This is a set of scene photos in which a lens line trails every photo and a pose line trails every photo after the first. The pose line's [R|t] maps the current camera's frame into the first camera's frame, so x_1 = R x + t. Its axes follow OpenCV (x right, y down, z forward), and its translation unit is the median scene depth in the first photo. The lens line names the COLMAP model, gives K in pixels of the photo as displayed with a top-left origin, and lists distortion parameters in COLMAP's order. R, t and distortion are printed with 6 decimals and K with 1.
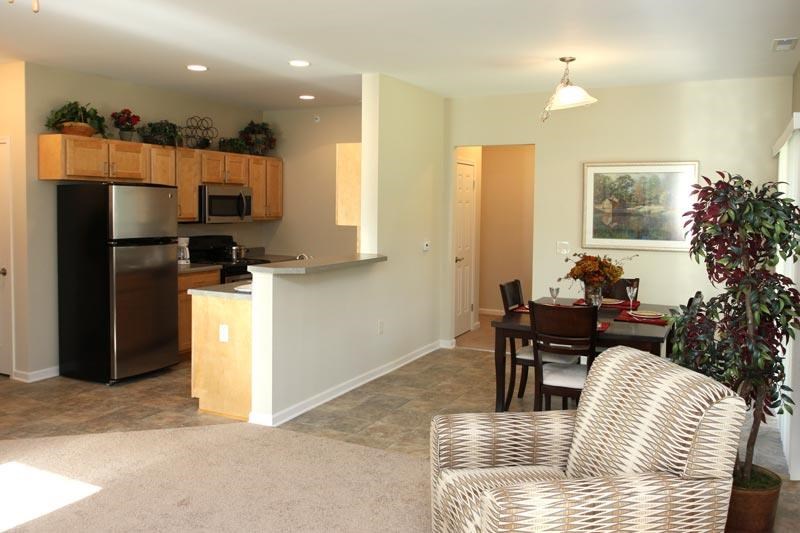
lens RADIAL K [[644.5, 0, 398.1], [0, 644.5, 218.1], [0, 0, 1]] dist [0.004053, 0.004167]
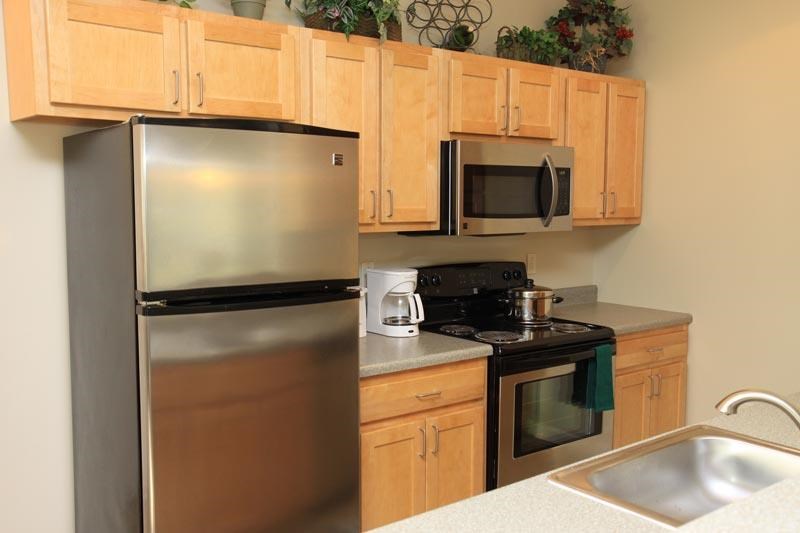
lens RADIAL K [[831.0, 0, 399.9], [0, 831.0, 268.8], [0, 0, 1]] dist [0.009973, 0.017050]
pose [[0.911872, 0.035681, -0.408922, -0.112543], [-0.008052, 0.997578, 0.069090, -0.006441], [0.410397, -0.059708, 0.909950, 0.488827]]
